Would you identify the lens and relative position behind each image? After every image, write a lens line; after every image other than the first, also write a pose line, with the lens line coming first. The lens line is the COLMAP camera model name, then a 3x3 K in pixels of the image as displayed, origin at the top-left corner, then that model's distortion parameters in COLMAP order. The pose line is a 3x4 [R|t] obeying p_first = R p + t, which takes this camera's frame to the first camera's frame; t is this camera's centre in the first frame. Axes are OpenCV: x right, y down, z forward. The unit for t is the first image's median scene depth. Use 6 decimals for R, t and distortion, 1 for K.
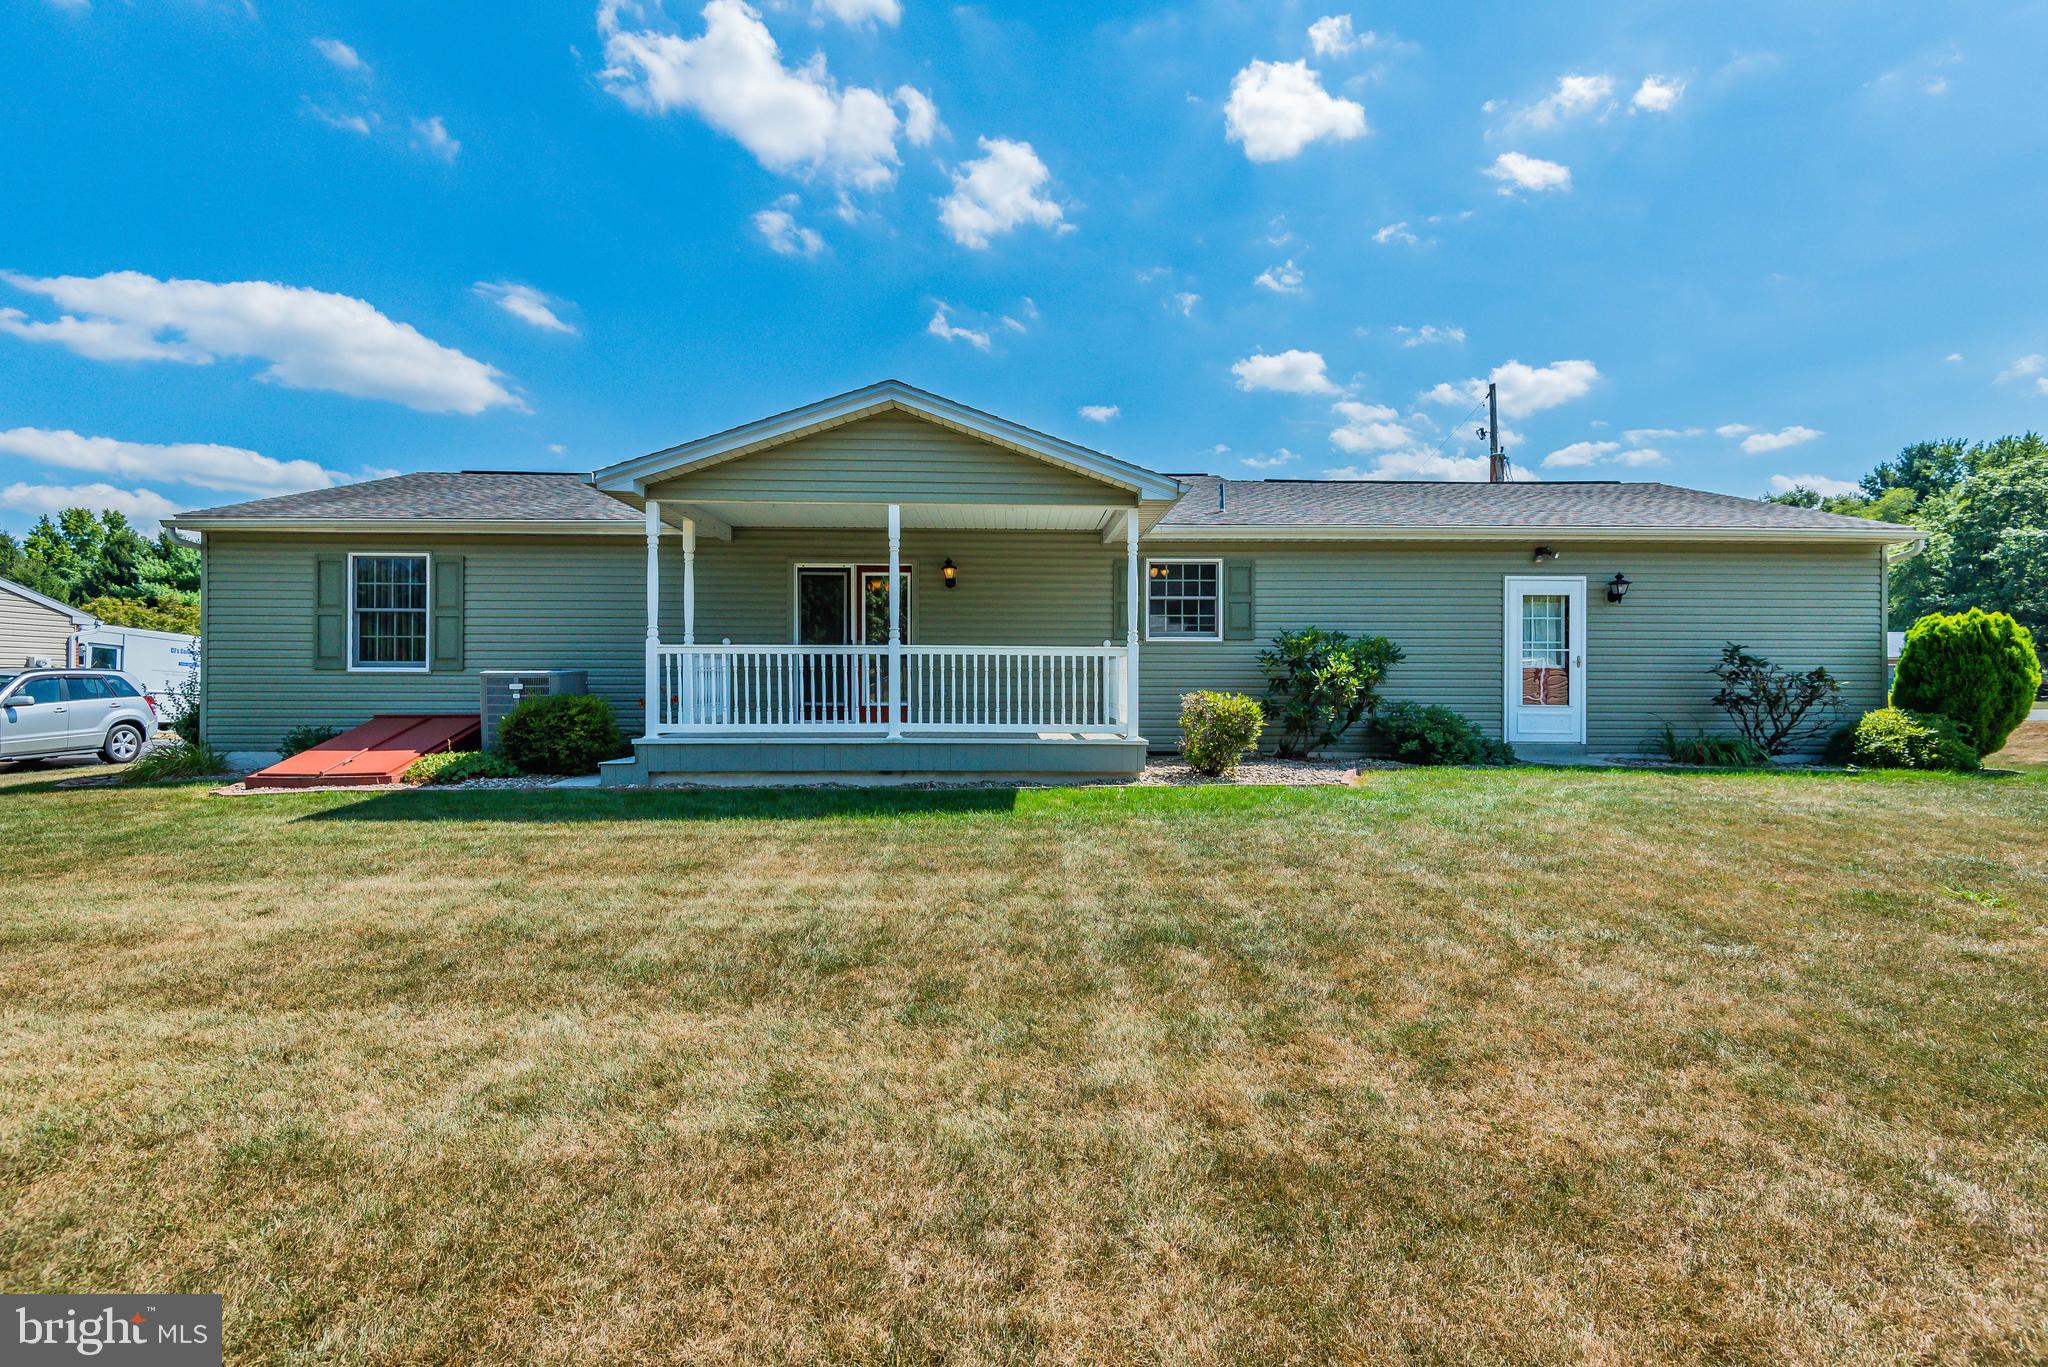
lens RADIAL K [[955.5, 0, 1033.9], [0, 955.5, 678.6], [0, 0, 1]] dist [0.010874, 0.000570]
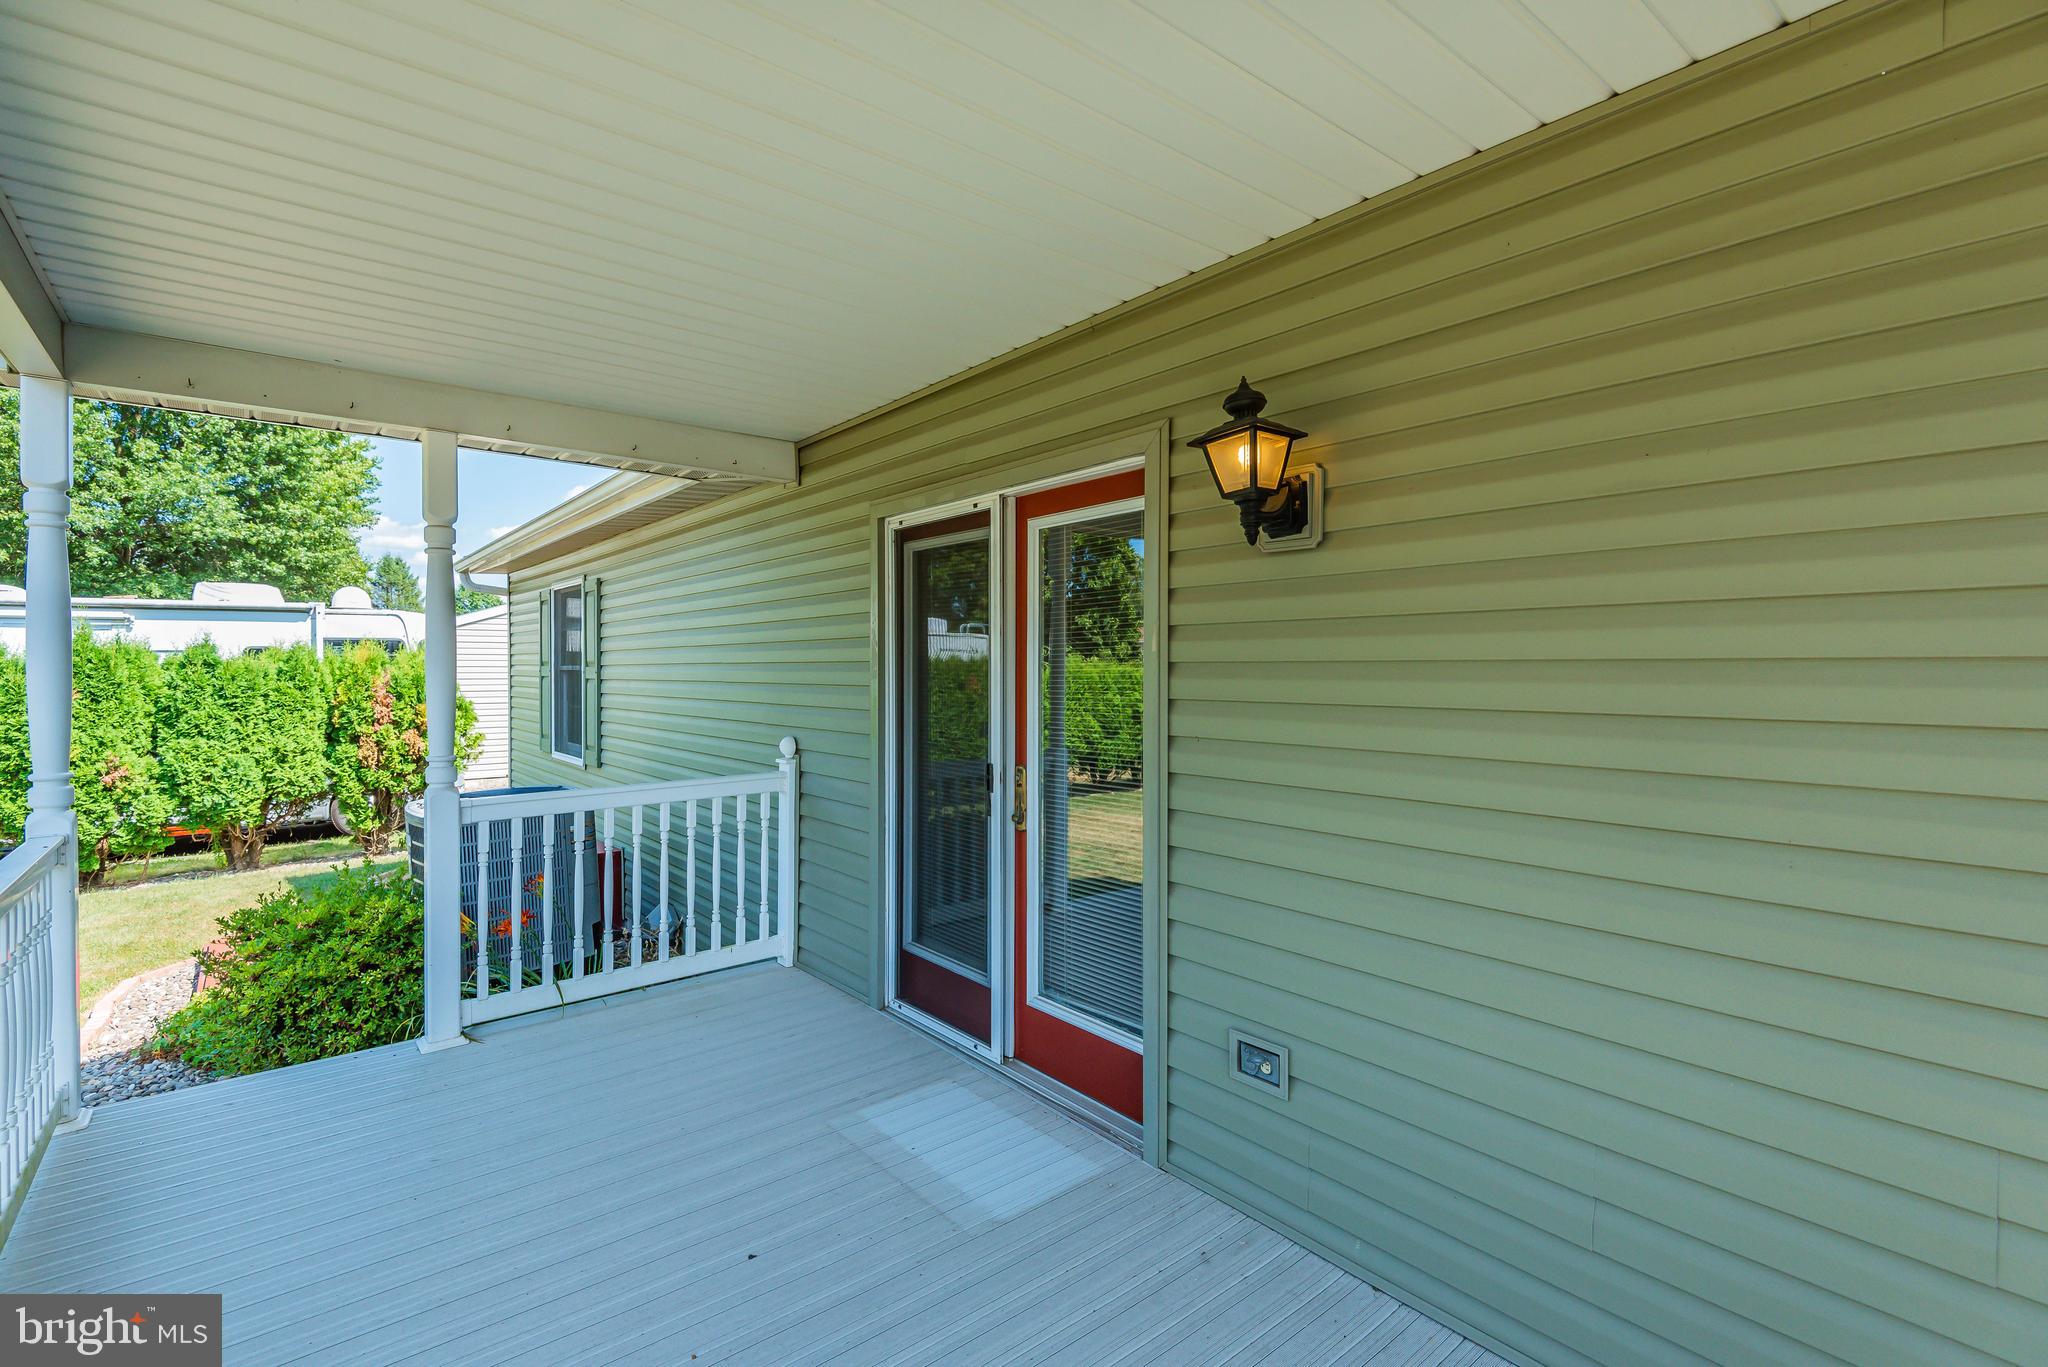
lens RADIAL K [[955.5, 0, 1031.3], [0, 955.5, 673.2], [0, 0, 1]] dist [0.010874, 0.000570]
pose [[0.626152, -0.002029, -0.779698, 0.027526], [0.012369, 0.999897, 0.007332, -0.070368], [0.779603, -0.014235, 0.626113, 0.833349]]
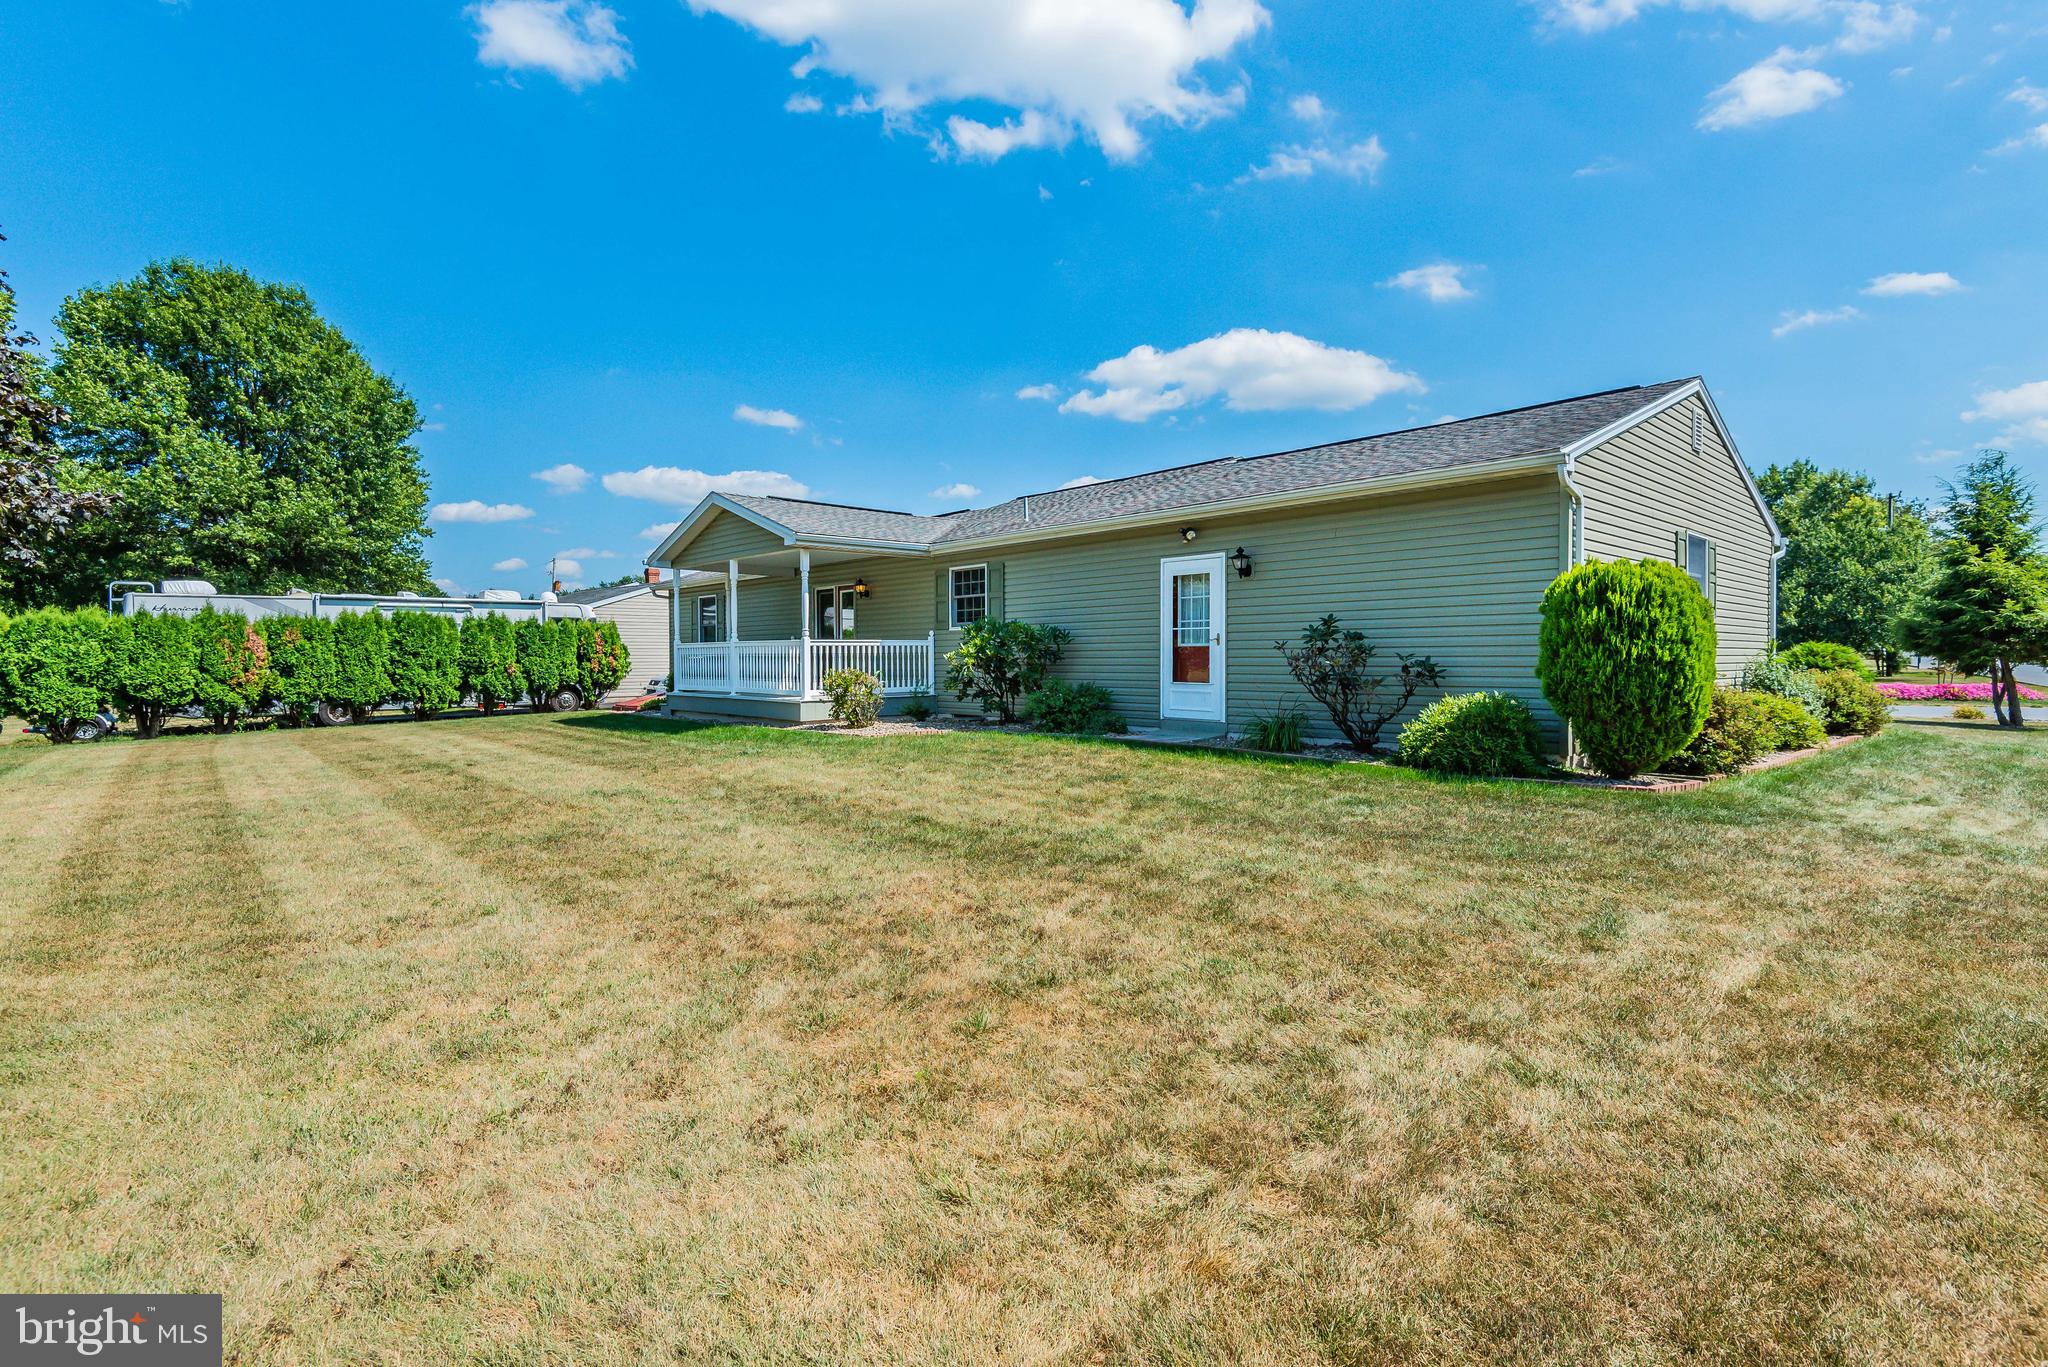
lens RADIAL K [[955.5, 0, 1029.1], [0, 955.5, 683.3], [0, 0, 1]] dist [0.010874, 0.000570]
pose [[0.663758, 0.013966, -0.747817, 1.179914], [0.014904, 0.999380, 0.031893, -0.006682], [0.747799, -0.032315, 0.663138, 0.199069]]
